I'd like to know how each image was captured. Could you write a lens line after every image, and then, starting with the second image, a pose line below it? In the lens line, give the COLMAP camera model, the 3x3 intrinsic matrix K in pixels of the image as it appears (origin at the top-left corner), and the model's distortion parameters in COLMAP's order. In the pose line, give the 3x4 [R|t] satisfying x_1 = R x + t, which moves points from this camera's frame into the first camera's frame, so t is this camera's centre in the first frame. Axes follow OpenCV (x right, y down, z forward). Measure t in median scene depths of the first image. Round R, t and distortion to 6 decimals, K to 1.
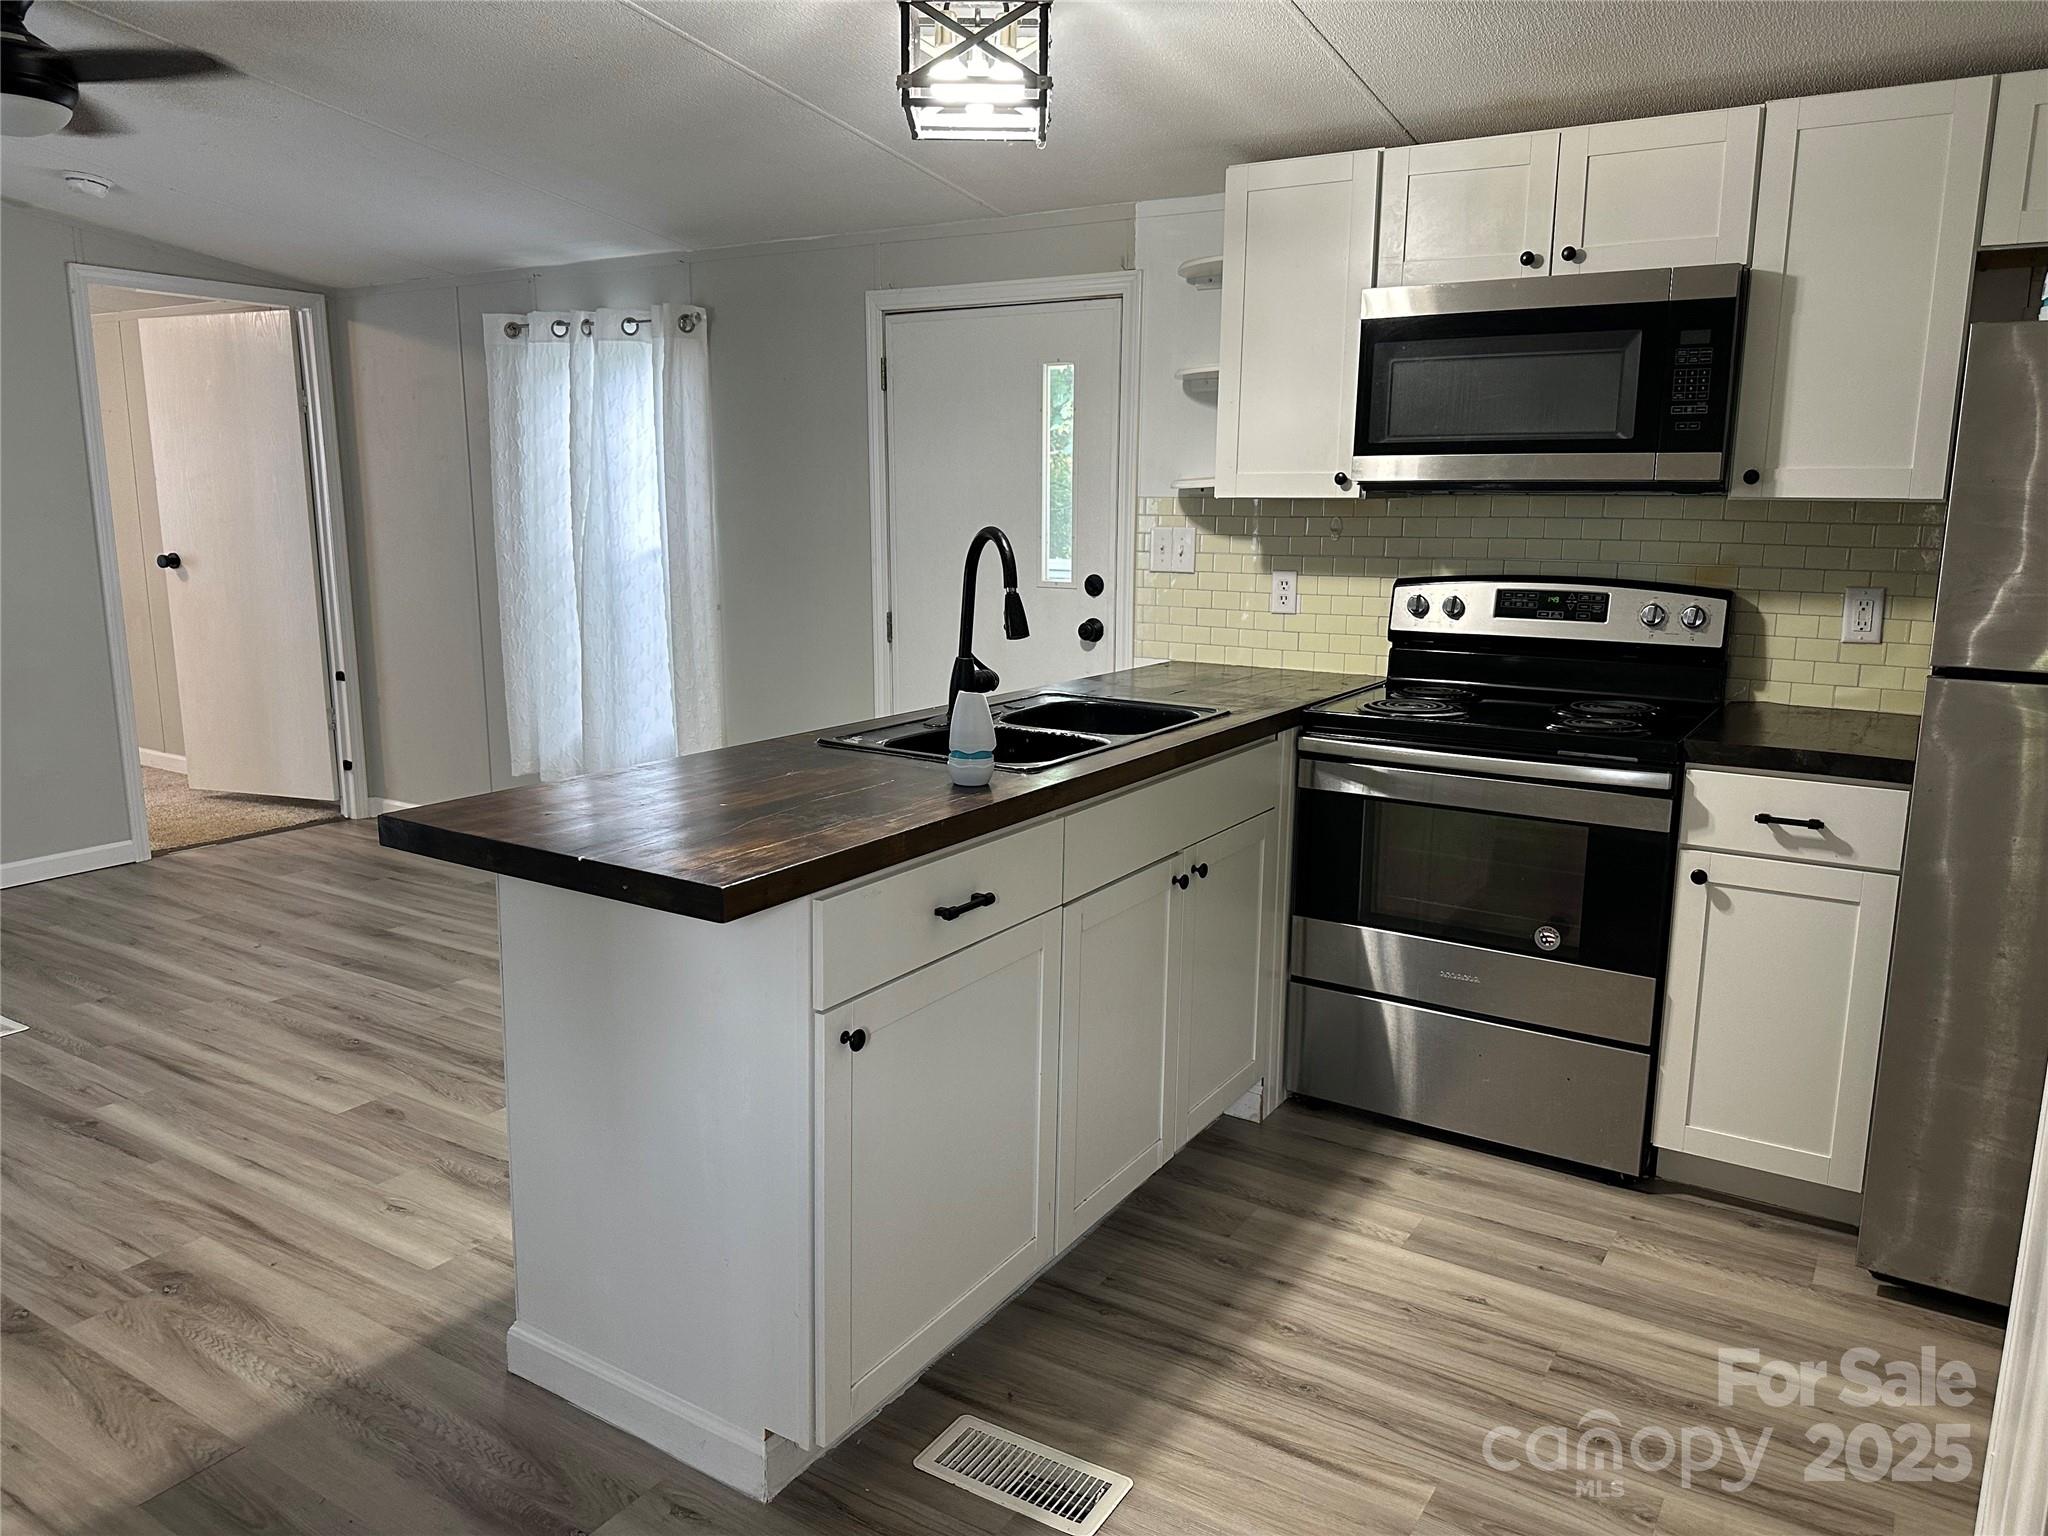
lens RADIAL K [[1495.4, 0, 989.5], [0, 1495.4, 795.1], [0, 0, 1]] dist [0.027489, -0.043519]
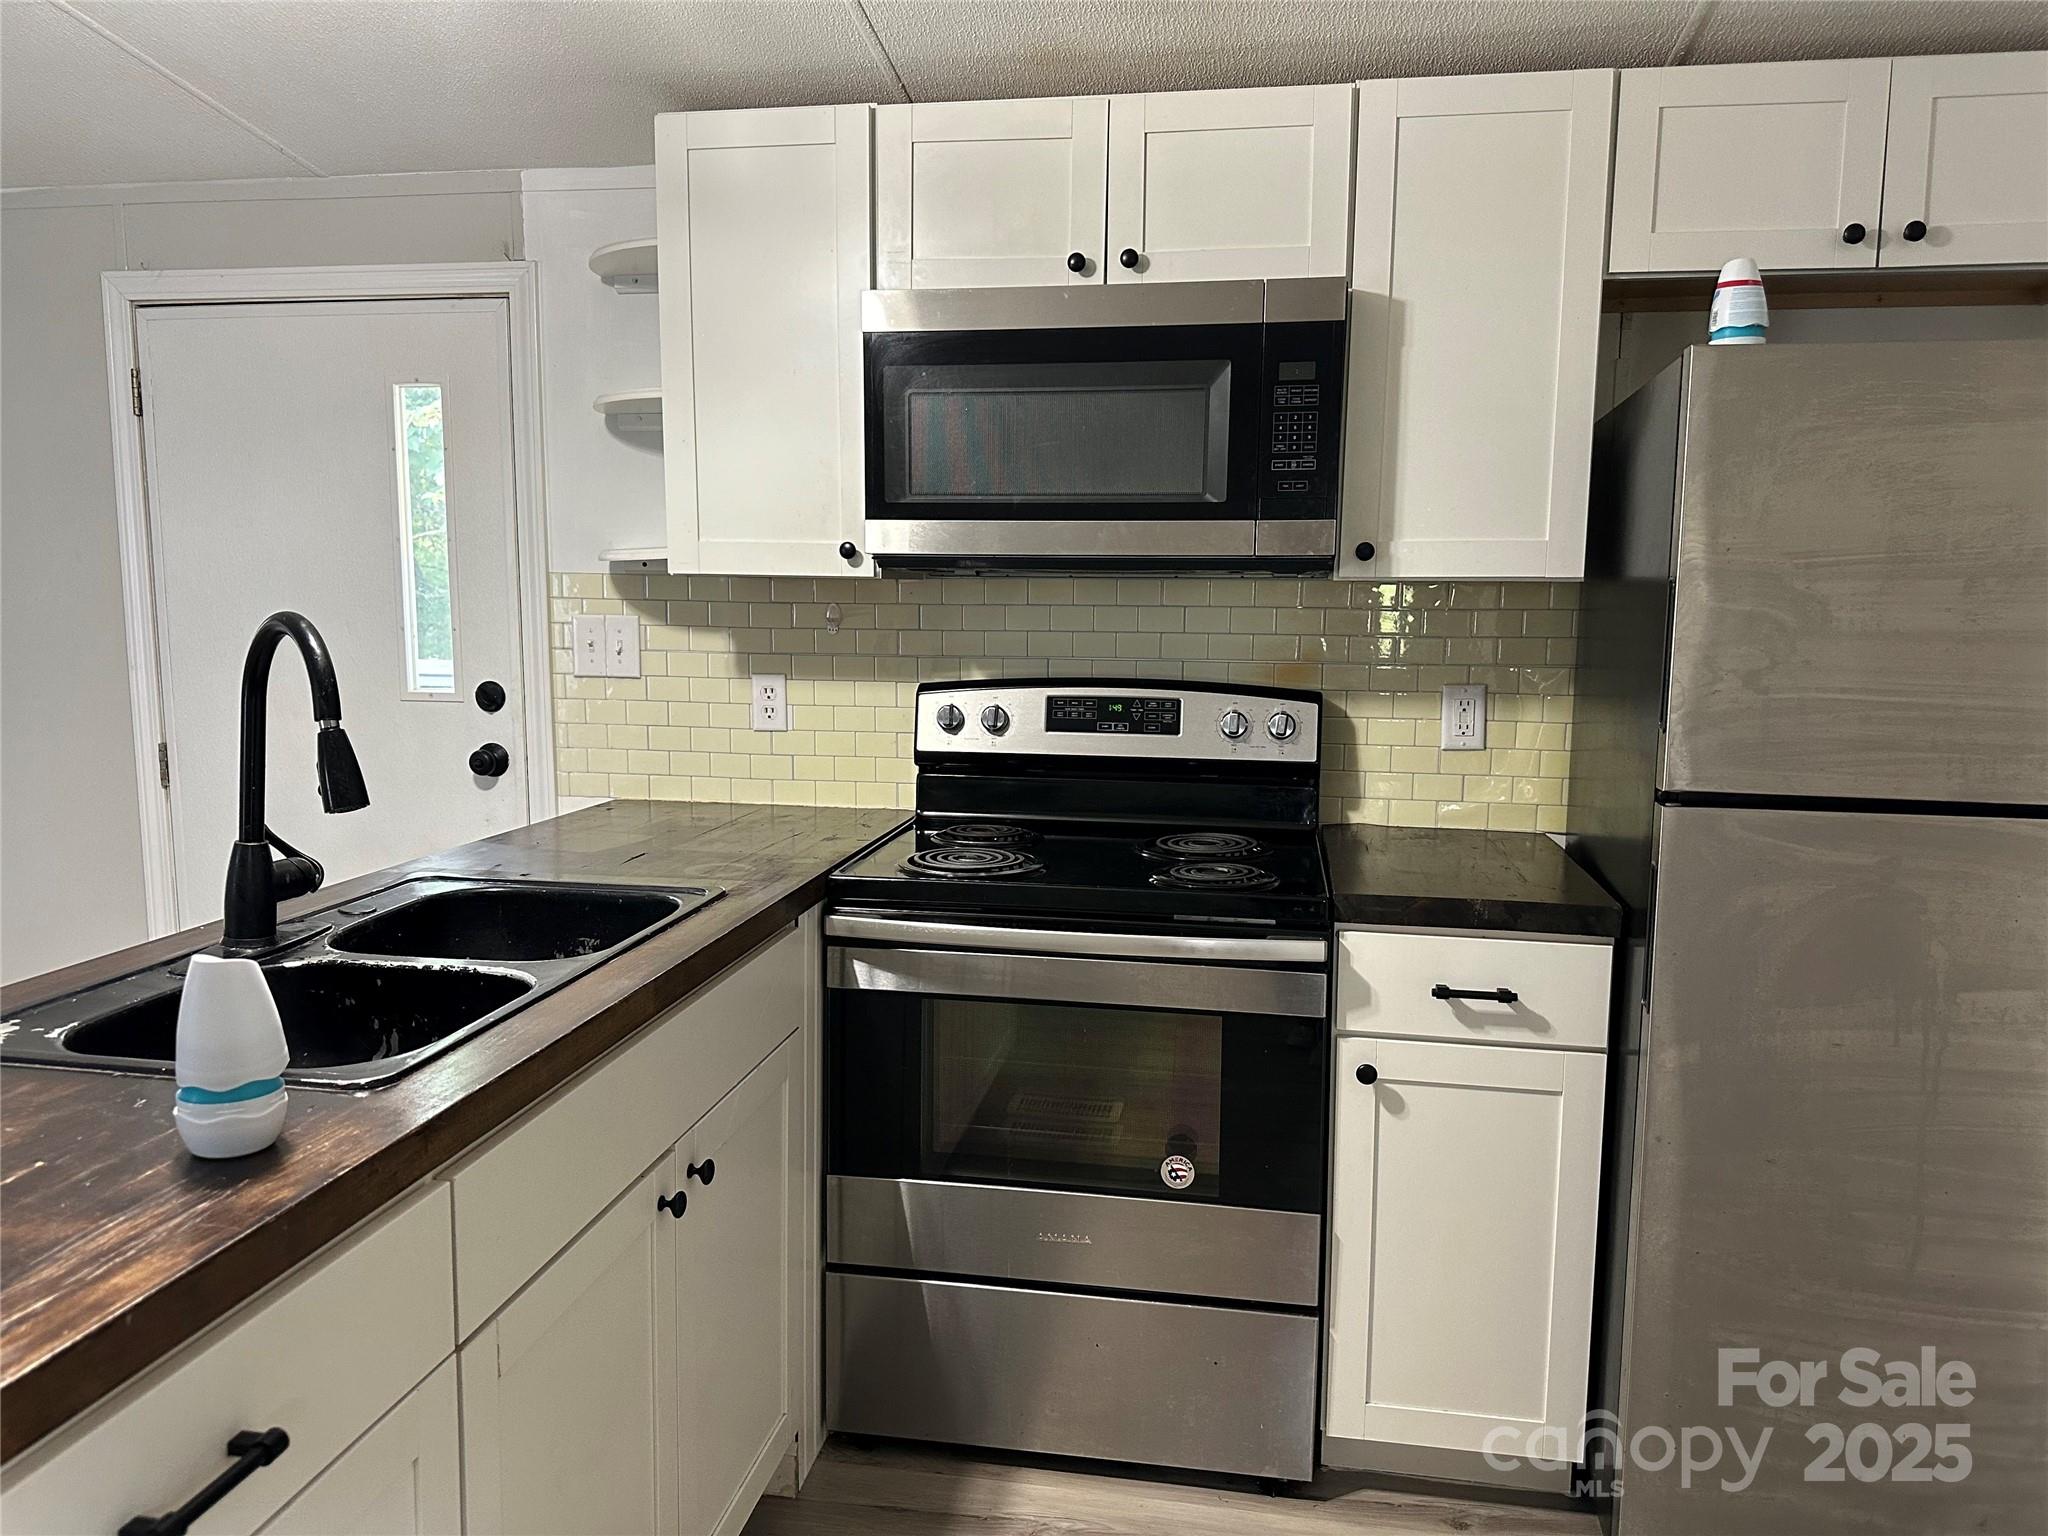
lens RADIAL K [[1450.9, 0, 1031.6], [0, 1450.9, 776.2], [0, 0, 1]] dist [0.063938, -0.091922]
pose [[0.911642, -0.045873, 0.408417, 0.024984], [0.074606, 0.995712, -0.054692, -0.059635], [-0.404157, 0.080330, 0.911155, 0.348946]]
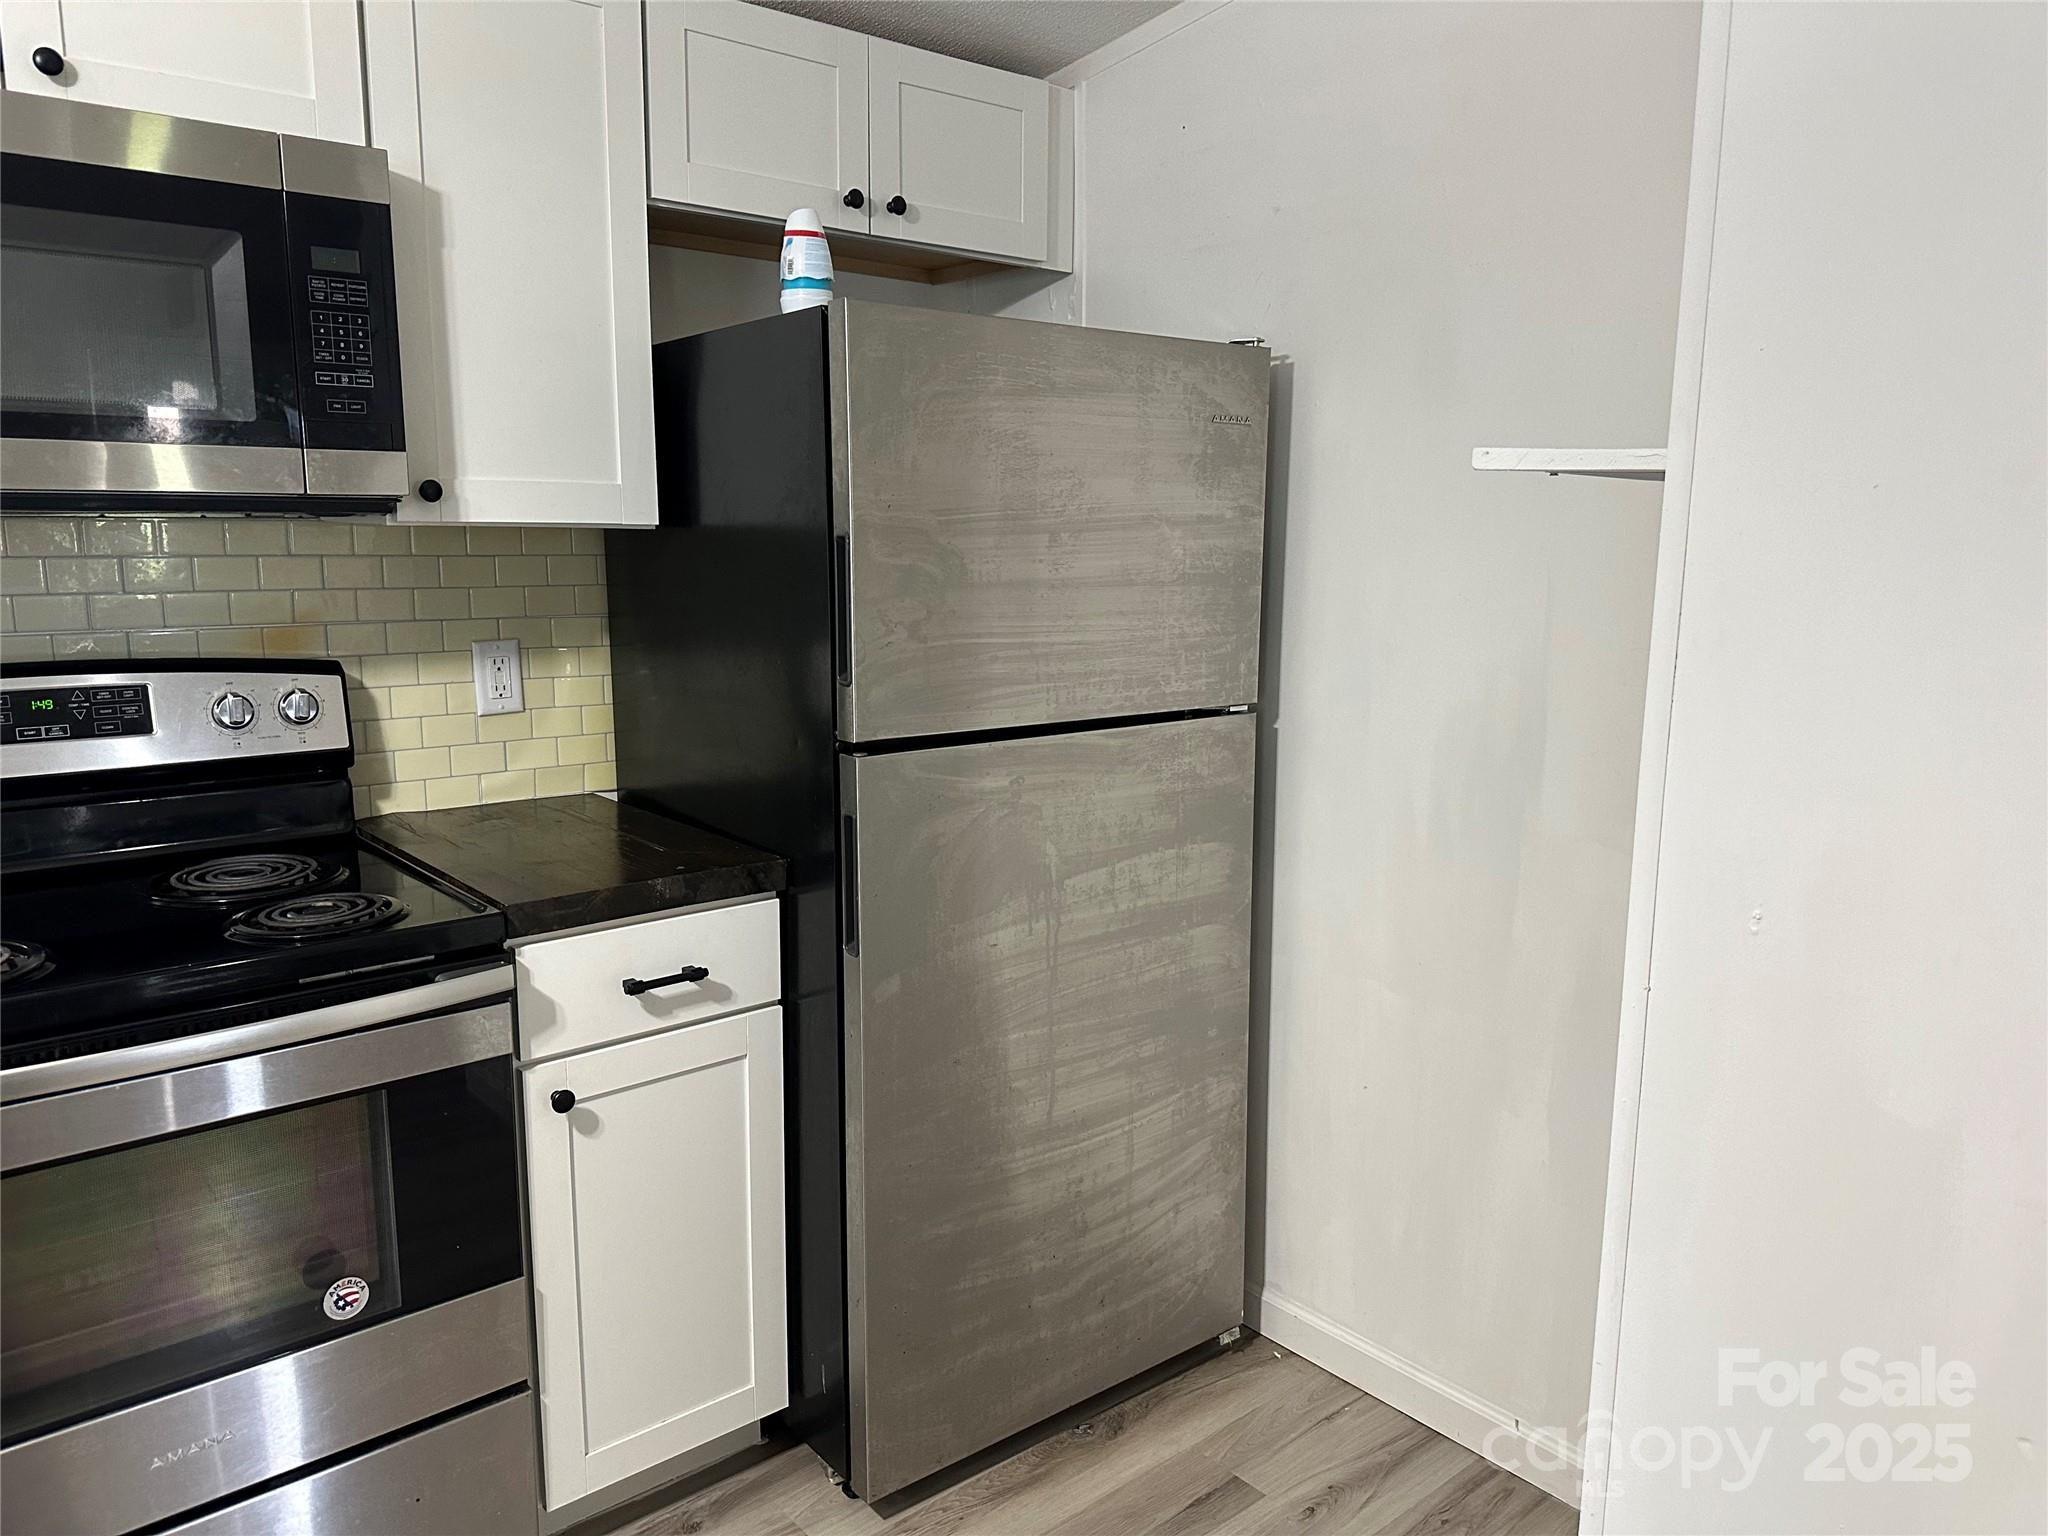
lens RADIAL K [[1434.1, 0, 1032.4], [0, 1434.1, 780.9], [0, 0, 1]] dist [0.122116, -0.199912]
pose [[0.262021, -0.172528, 0.949515, -0.047778], [0.183246, 0.974885, 0.126571, -0.111446], [-0.947505, 0.140830, 0.287055, 0.538512]]
